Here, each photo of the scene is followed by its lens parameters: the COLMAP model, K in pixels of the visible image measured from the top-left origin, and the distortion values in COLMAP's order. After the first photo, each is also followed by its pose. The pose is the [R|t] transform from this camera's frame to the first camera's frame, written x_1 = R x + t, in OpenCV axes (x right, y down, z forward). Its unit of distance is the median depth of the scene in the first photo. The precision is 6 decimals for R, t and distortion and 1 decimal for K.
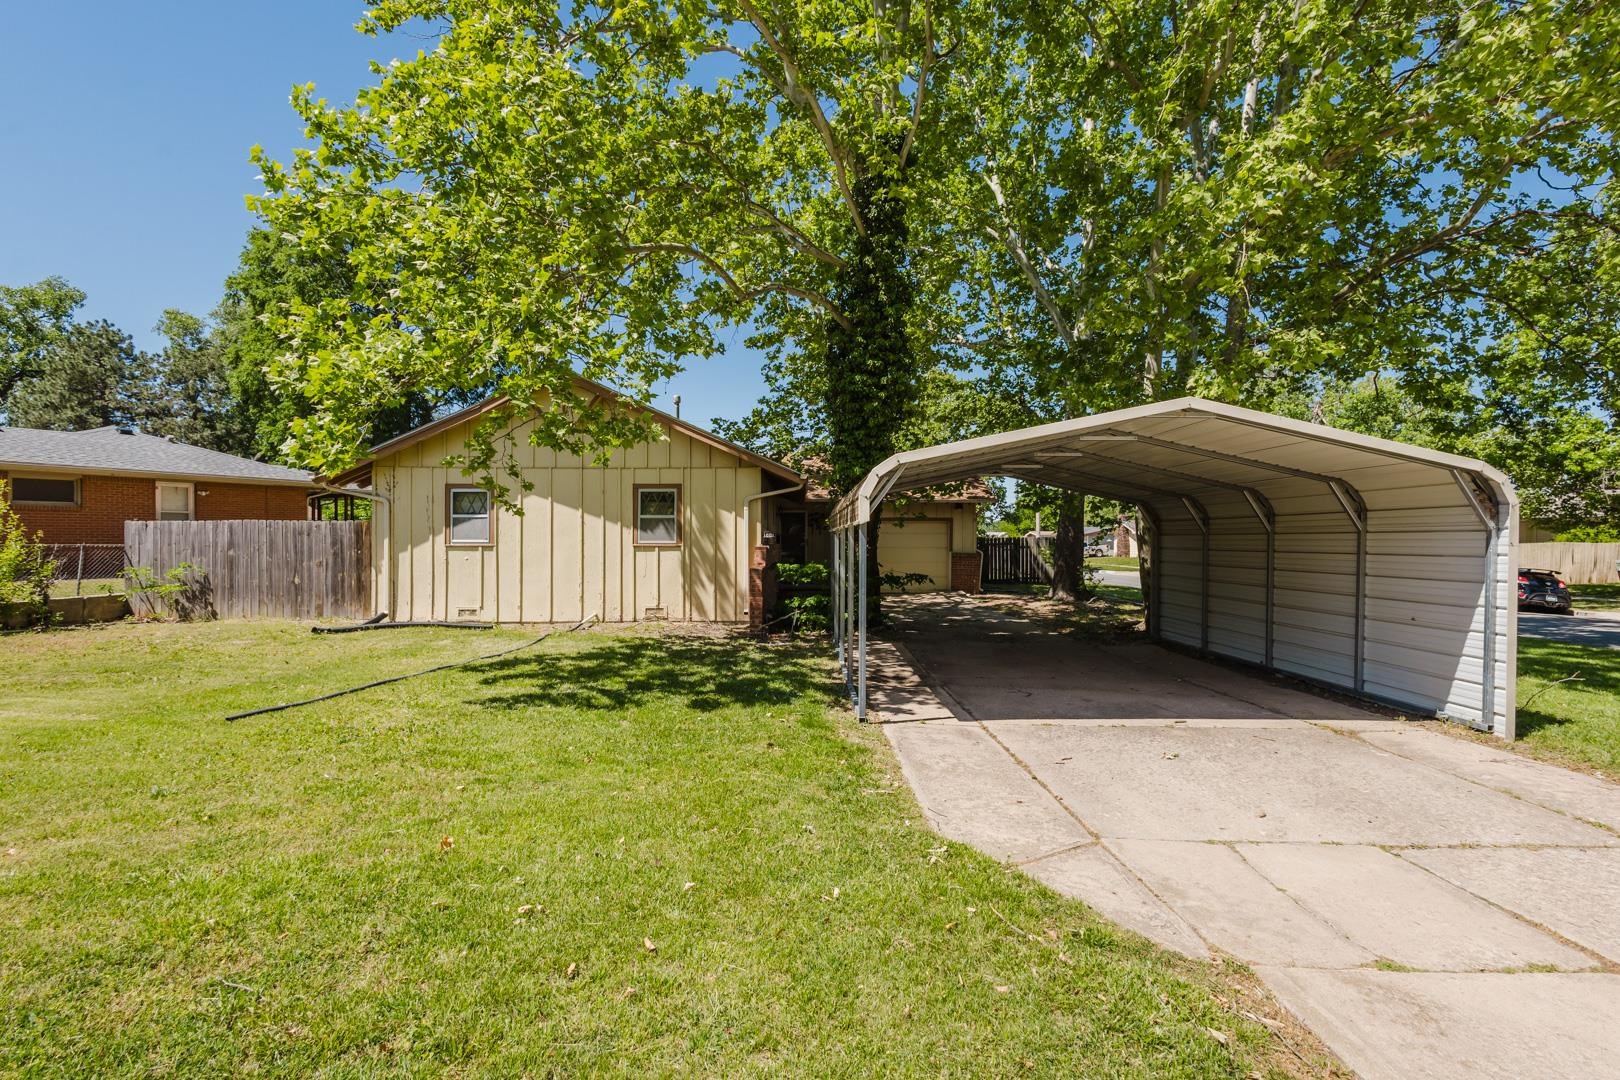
lens RADIAL K [[750.1, 0, 802.8], [0, 750.1, 539.1], [0, 0, 1]] dist [0.021918, -0.009867]
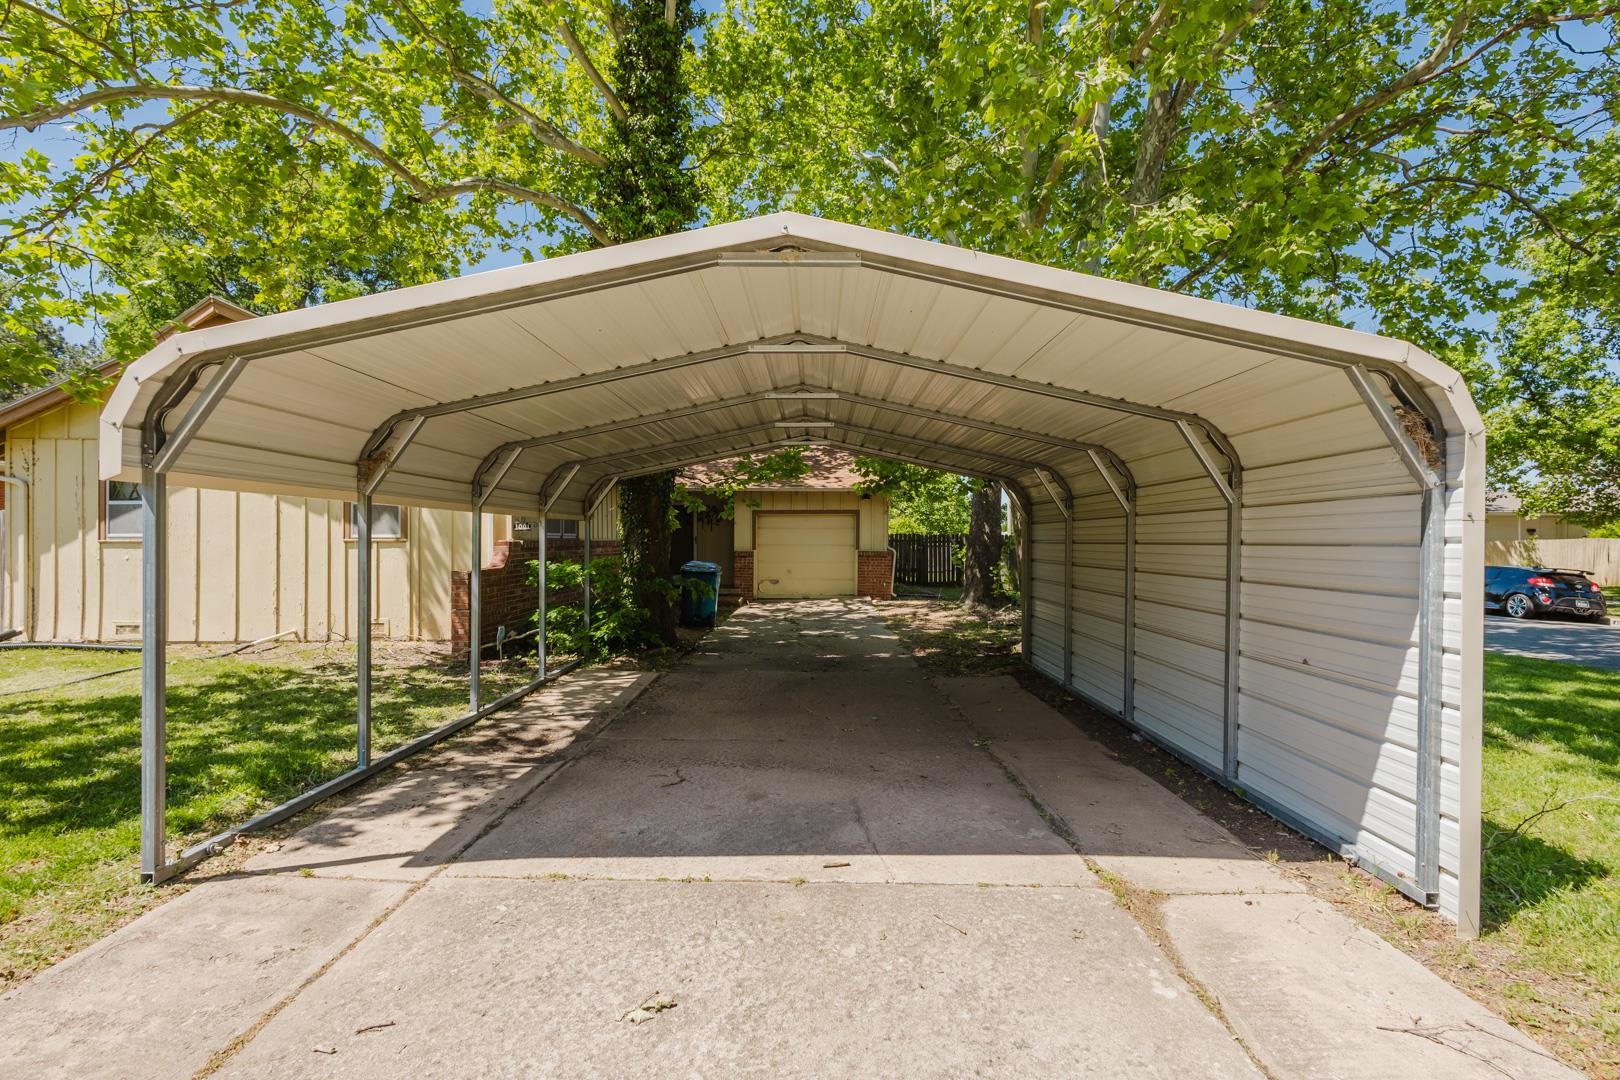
lens RADIAL K [[750.1, 0, 802.8], [0, 750.1, 539.1], [0, 0, 1]] dist [0.021918, -0.009867]
pose [[0.999733, -0.002642, -0.022961, 0.289006], [0.002610, 0.999996, -0.001428, 0.010675], [0.022965, 0.001368, 0.999735, 0.282998]]
